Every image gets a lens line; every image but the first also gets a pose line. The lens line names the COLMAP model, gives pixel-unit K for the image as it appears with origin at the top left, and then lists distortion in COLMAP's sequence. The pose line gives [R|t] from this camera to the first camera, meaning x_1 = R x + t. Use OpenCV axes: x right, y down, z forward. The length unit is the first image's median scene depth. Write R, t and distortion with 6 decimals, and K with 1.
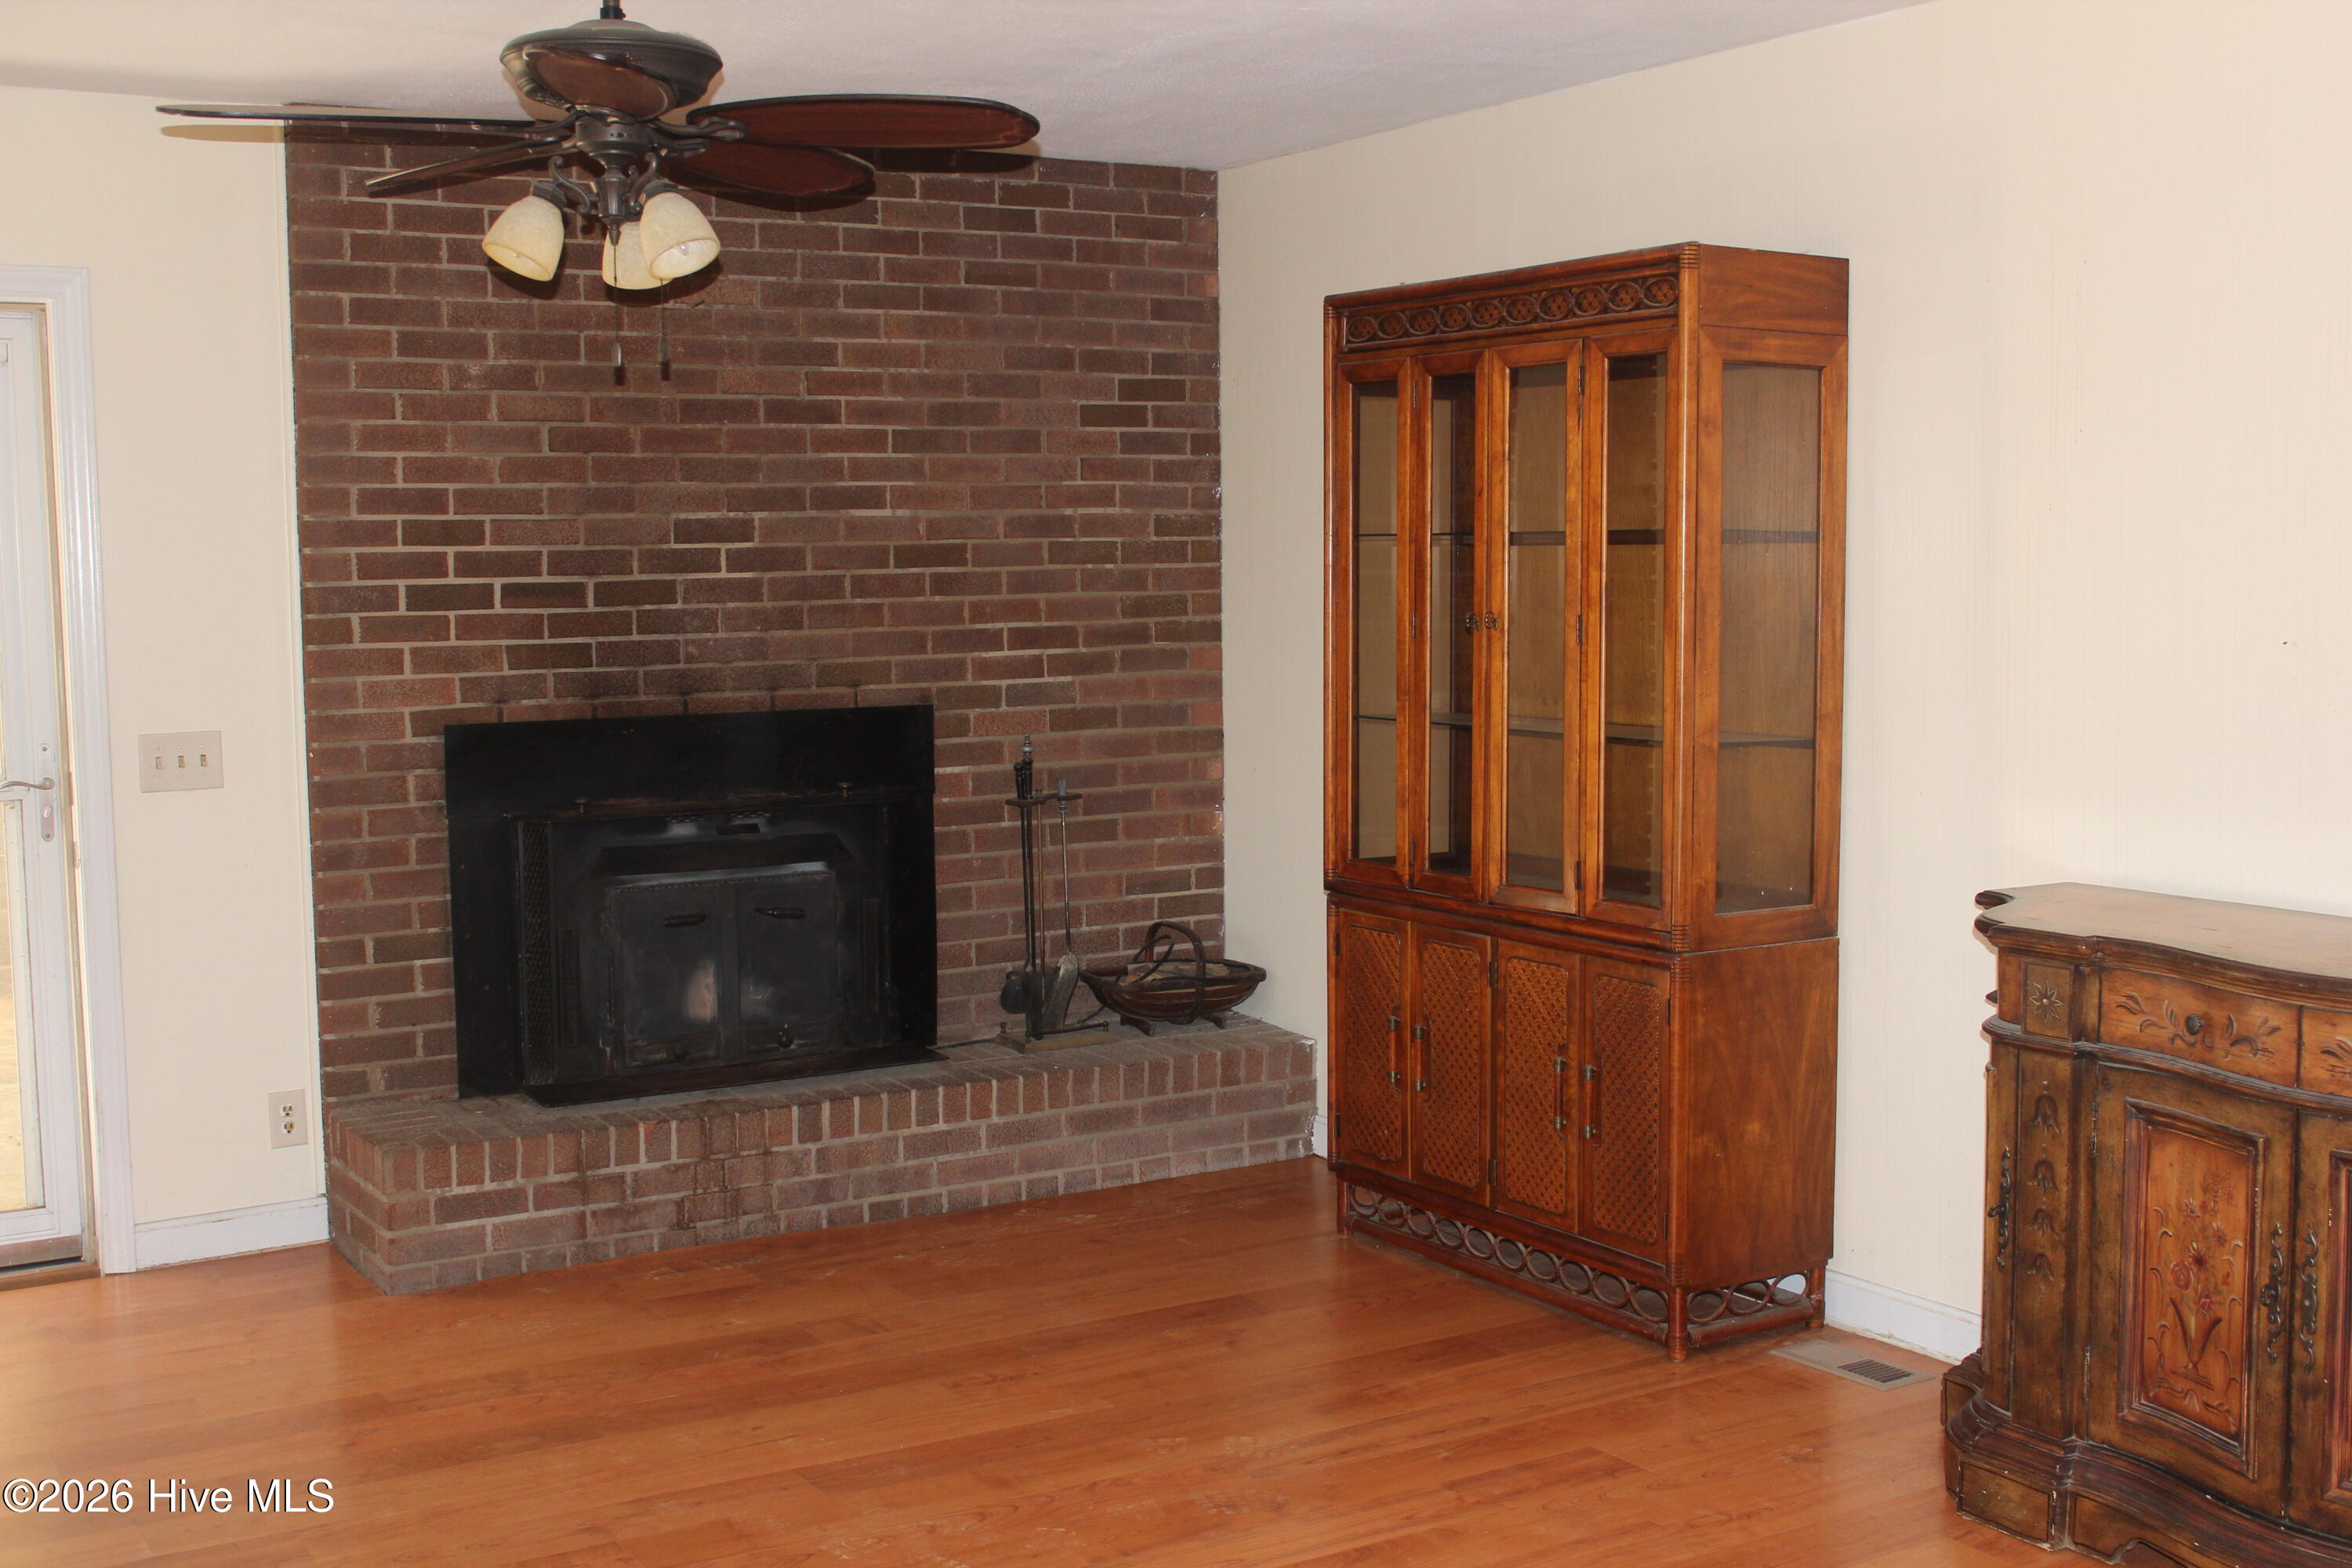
lens RADIAL K [[2596.0, 0, 1187.0], [0, 2596.0, 787.1], [0, 0, 1]] dist [-0.074394, 0.000000]
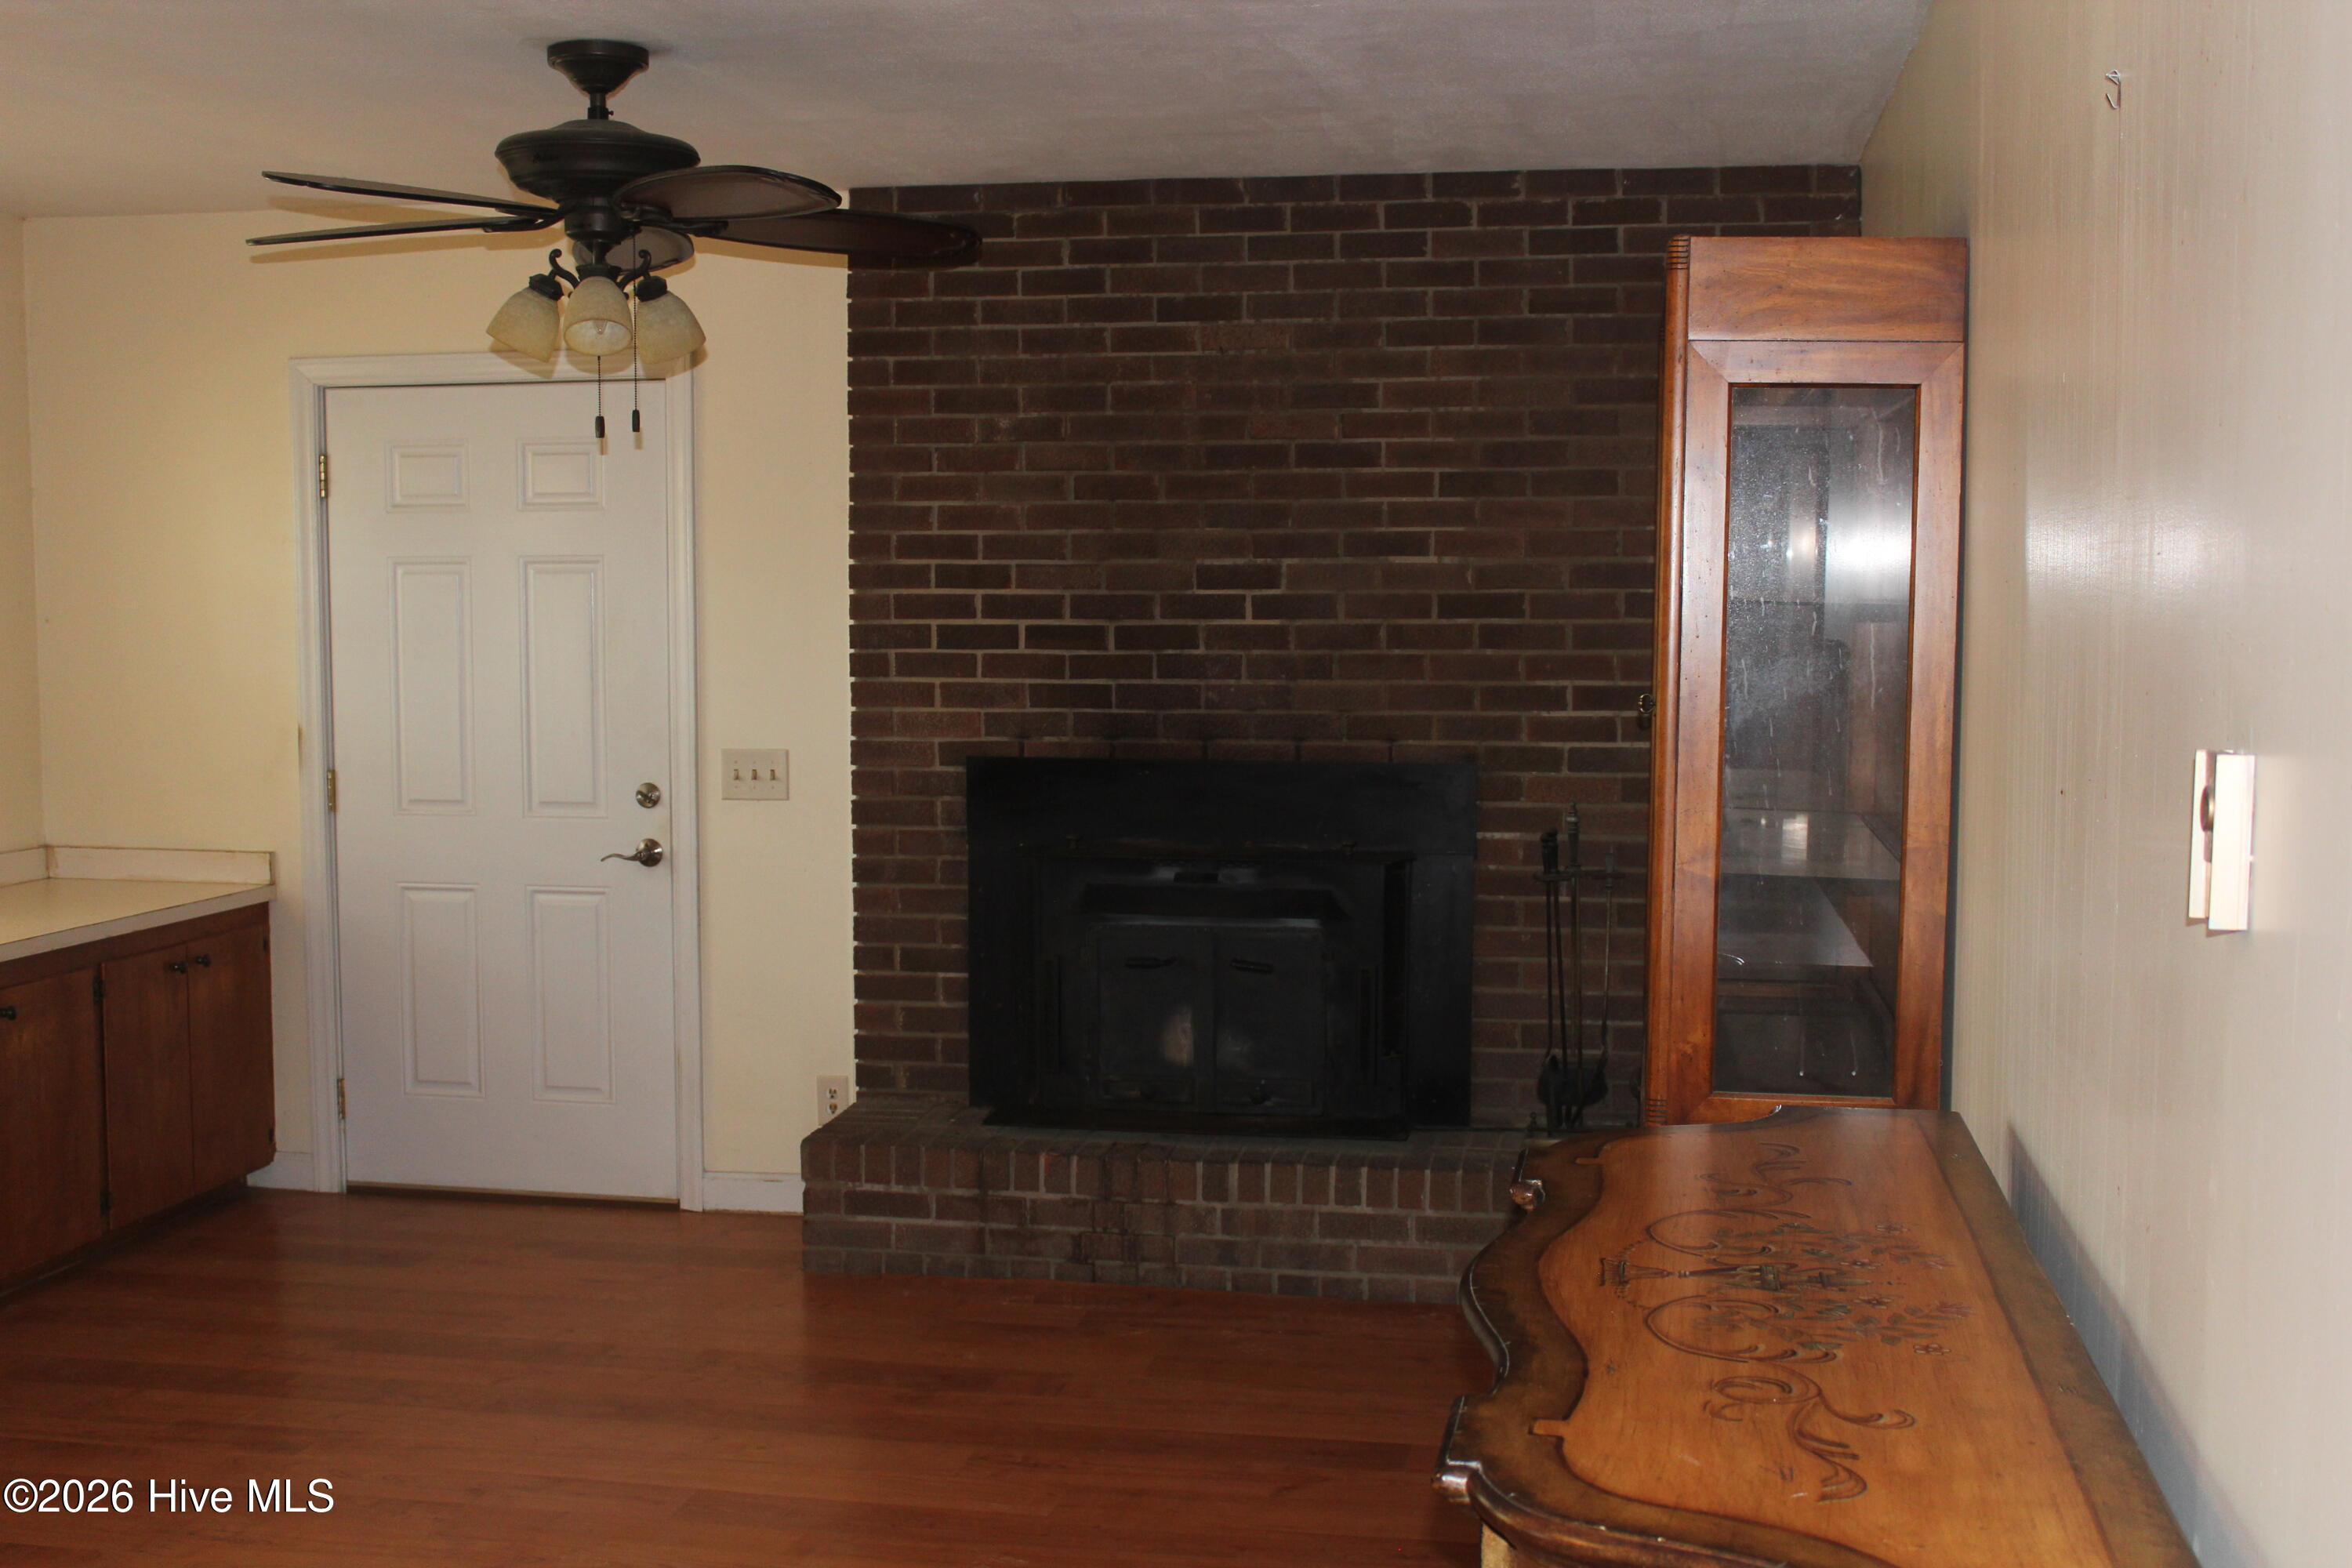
lens RADIAL K [[2596.0, 0, 1182.6], [0, 2596.0, 791.5], [0, 0, 1]] dist [-0.074394, 0.000000]
pose [[0.751013, 0.065928, -0.656987, 0.479594], [-0.068803, 0.997400, 0.021439, -0.038040], [0.656692, 0.029102, 0.753597, 0.244425]]
